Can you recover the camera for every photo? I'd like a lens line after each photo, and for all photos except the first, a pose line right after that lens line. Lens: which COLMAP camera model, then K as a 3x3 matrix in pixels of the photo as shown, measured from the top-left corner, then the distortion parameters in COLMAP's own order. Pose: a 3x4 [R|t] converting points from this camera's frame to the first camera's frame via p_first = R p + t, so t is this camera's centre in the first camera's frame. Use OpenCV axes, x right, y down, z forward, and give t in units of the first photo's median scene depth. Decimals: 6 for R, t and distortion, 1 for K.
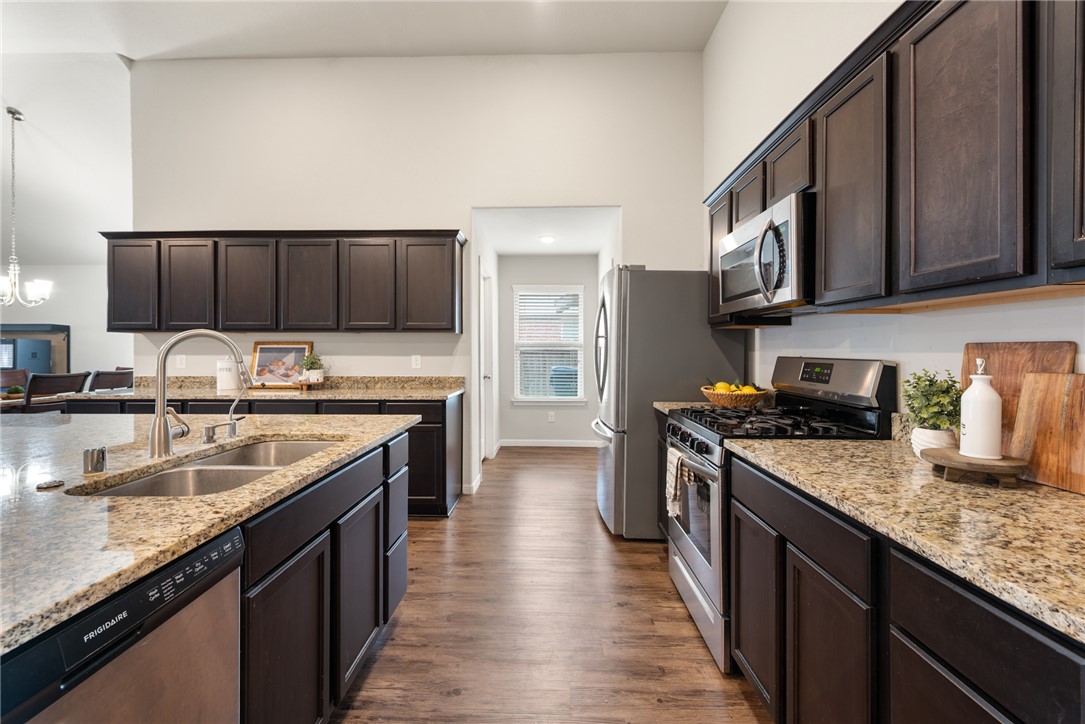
lens RADIAL K [[454.4, 0, 539.6], [0, 454.4, 351.0], [0, 0, 1]] dist [0.020129, -0.009453]
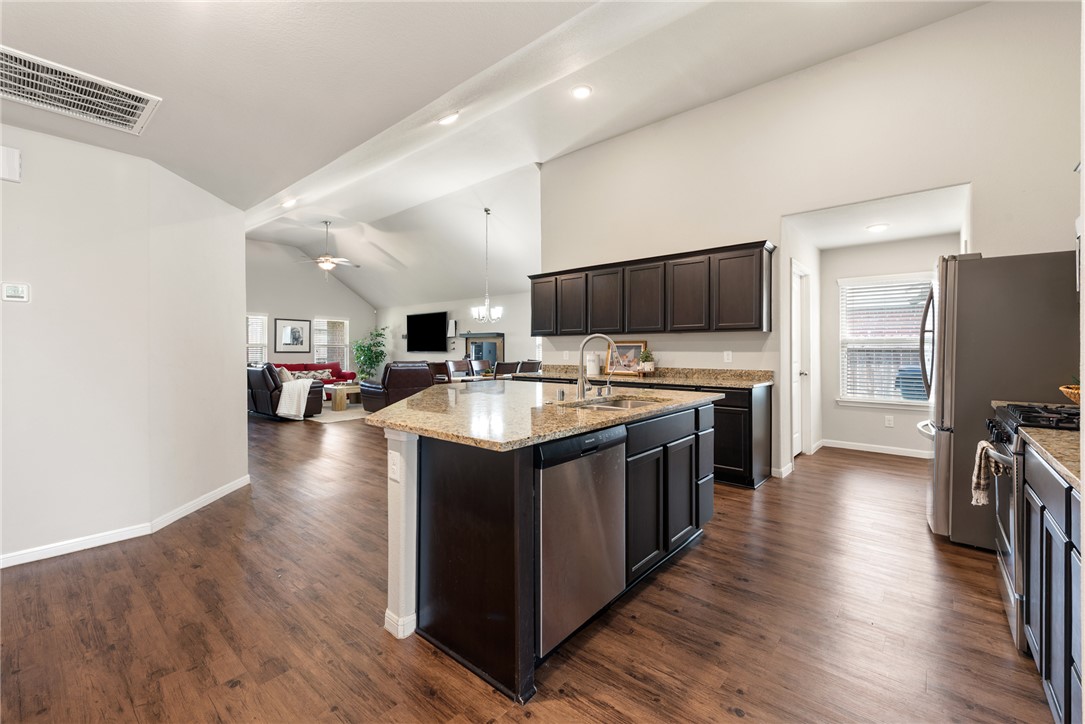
lens RADIAL K [[454.4, 0, 539.6], [0, 454.4, 351.0], [0, 0, 1]] dist [0.020129, -0.009453]
pose [[0.777112, 0.000239, -0.629363, 0.095144], [0.000268, 1.000000, 0.000710, 0.008055], [0.629363, -0.000720, 0.777111, -0.227335]]
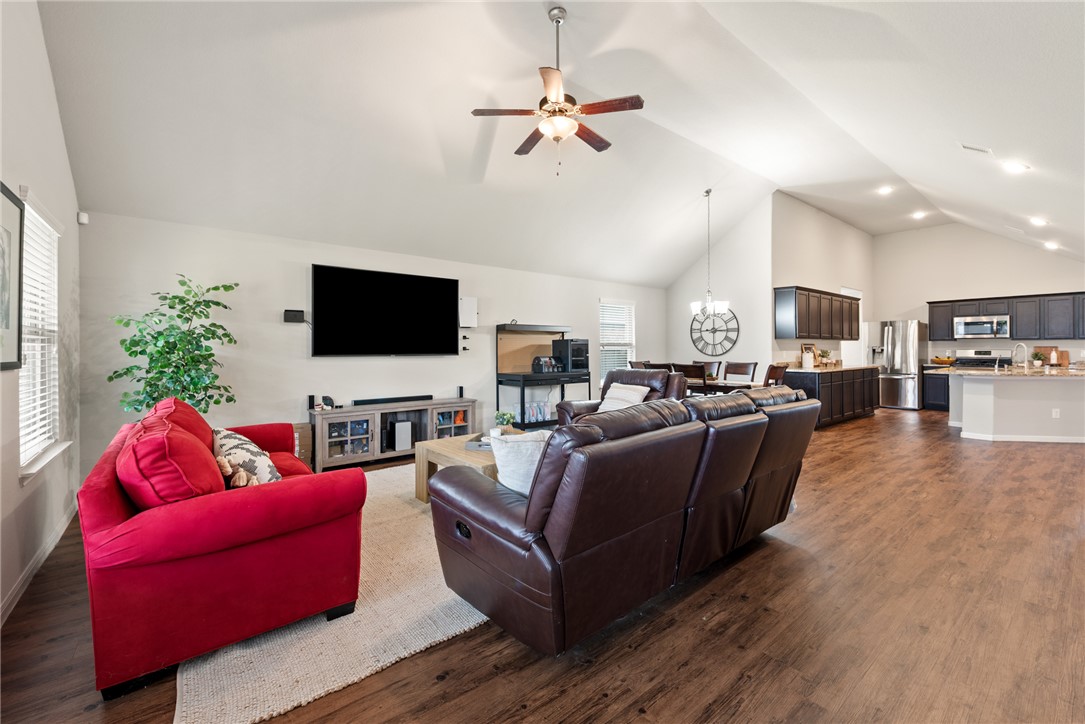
lens RADIAL K [[441.2, 0, 540.8], [0, 441.2, 345.3], [0, 0, 1]] dist [0.003929, -0.000352]
pose [[0.762520, 0.003710, 0.646954, -2.830007], [0.003678, 0.999943, -0.010069, 0.001434], [-0.646954, 0.010058, 0.762463, 0.284722]]
